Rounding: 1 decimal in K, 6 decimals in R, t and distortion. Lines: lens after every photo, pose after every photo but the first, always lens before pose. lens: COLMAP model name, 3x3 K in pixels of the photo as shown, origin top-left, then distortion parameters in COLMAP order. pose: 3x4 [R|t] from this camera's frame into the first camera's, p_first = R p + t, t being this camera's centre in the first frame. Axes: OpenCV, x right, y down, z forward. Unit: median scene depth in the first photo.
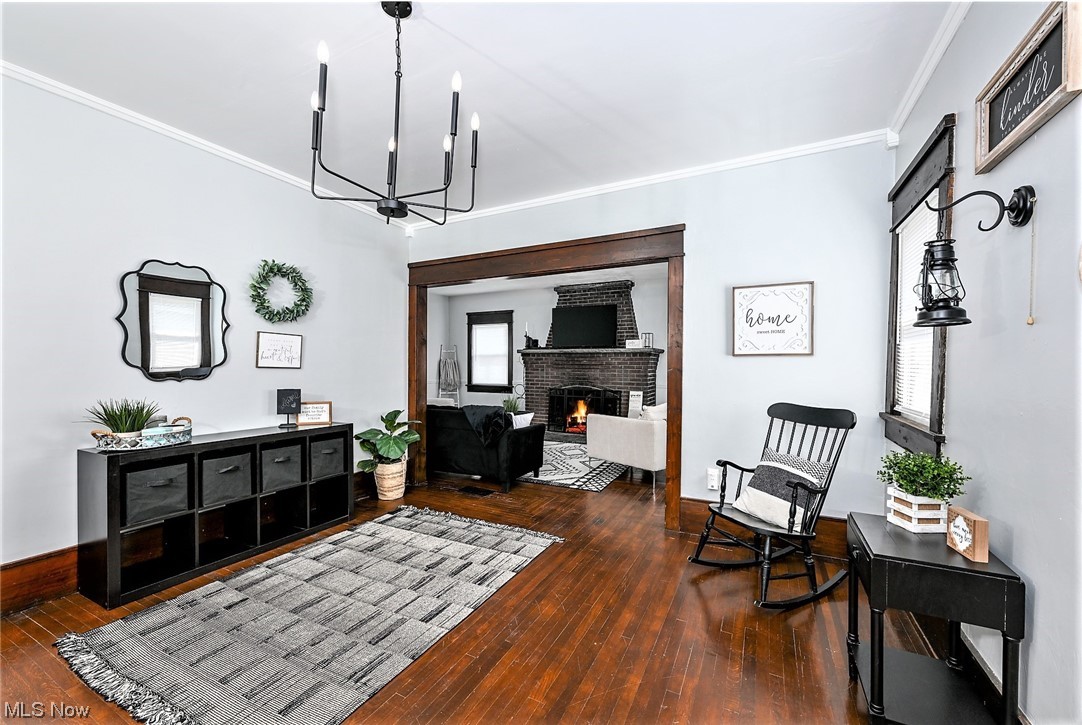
lens RADIAL K [[433.7, 0, 535.6], [0, 433.7, 367.0], [0, 0, 1]] dist [0.000335, -0.000033]
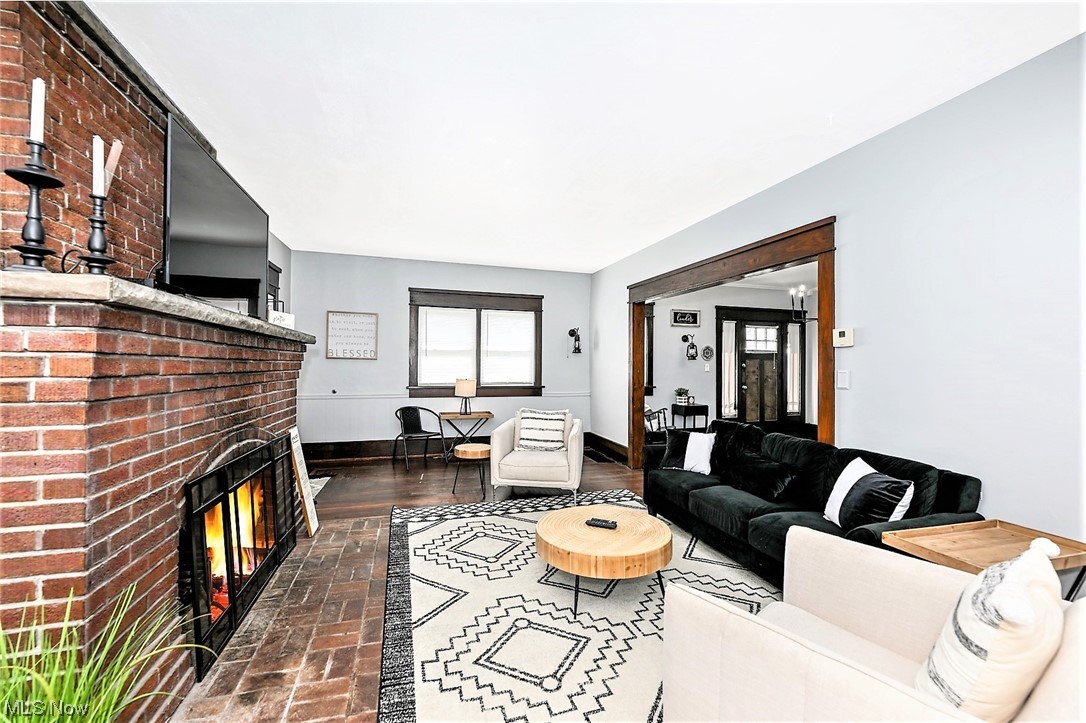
lens RADIAL K [[428.5, 0, 540.0], [0, 428.5, 364.1], [0, 0, 1]] dist [-0.002177, 0.000054]
pose [[-0.701819, -0.008934, 0.712300, -0.584825], [-0.004515, 0.999957, 0.008093, -0.034266], [-0.712341, 0.002464, -0.701829, 2.467465]]
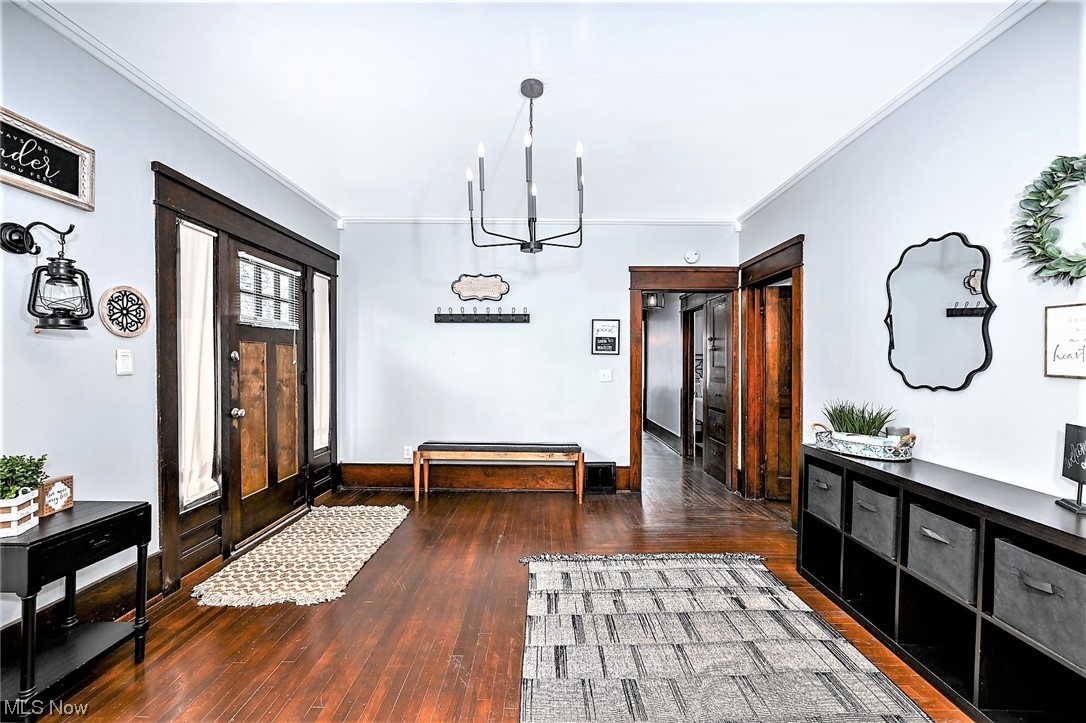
lens RADIAL K [[428.5, 0, 540.0], [0, 428.5, 364.1], [0, 0, 1]] dist [-0.002177, 0.000054]
pose [[-0.888101, -0.006168, -0.459607, 0.129660], [-0.012109, 0.999877, 0.009978, -0.012137], [0.459488, 0.014427, -0.888067, 1.149363]]
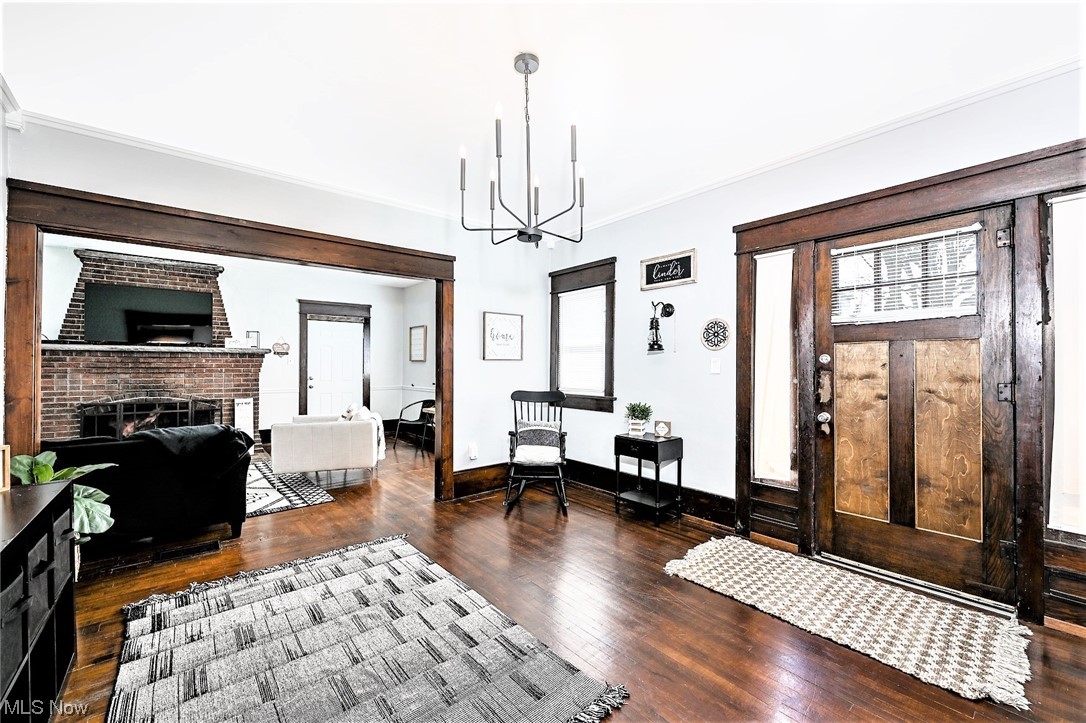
lens RADIAL K [[436.8, 0, 542.6], [0, 436.8, 363.7], [0, 0, 1]] dist [-0.001402, -0.000169]
pose [[0.378380, 0.001786, 0.925649, -0.747158], [0.009721, 0.999935, -0.005904, -0.004151], [-0.925599, 0.011232, 0.378338, 0.276787]]
